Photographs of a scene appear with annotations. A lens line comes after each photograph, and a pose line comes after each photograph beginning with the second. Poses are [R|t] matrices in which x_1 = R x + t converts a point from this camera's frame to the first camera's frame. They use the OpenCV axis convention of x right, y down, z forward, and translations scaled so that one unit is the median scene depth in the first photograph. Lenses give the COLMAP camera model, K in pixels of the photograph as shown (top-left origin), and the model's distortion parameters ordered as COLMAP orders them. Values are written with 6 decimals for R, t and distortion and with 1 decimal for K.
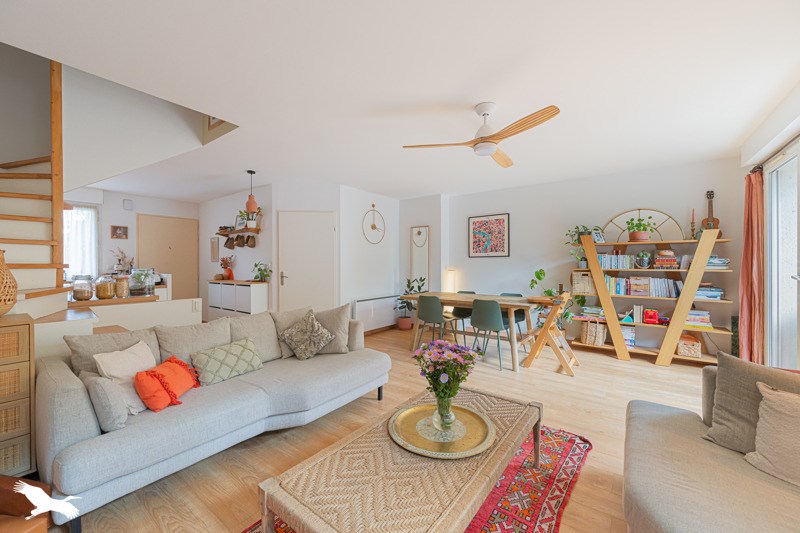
lens RADIAL K [[317.4, 0, 401.9], [0, 317.4, 264.7], [0, 0, 1]] dist [0.001476, 0.000047]
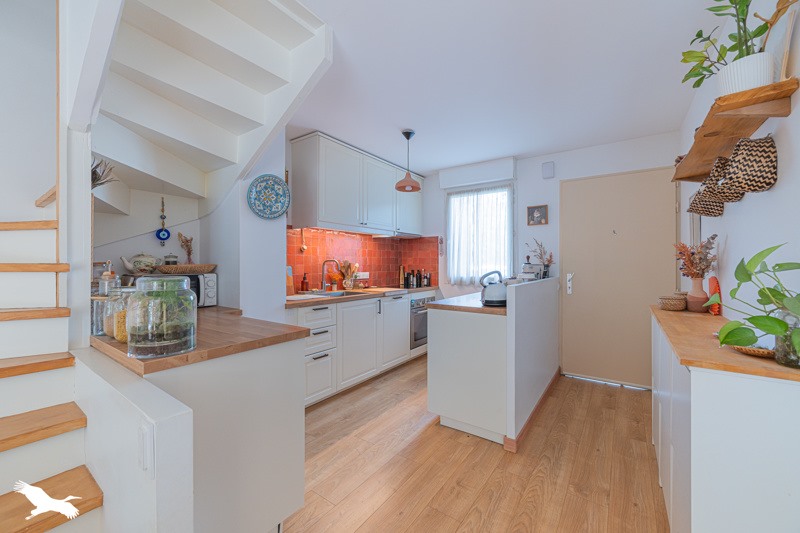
lens RADIAL K [[317.4, 0, 401.1], [0, 317.4, 265.8], [0, 0, 1]] dist [0.001476, 0.000047]
pose [[0.027240, 0.009973, -0.999579, -0.245062], [-0.006547, 0.999931, 0.009798, -0.001960], [0.999607, 0.006277, 0.027303, 0.717142]]
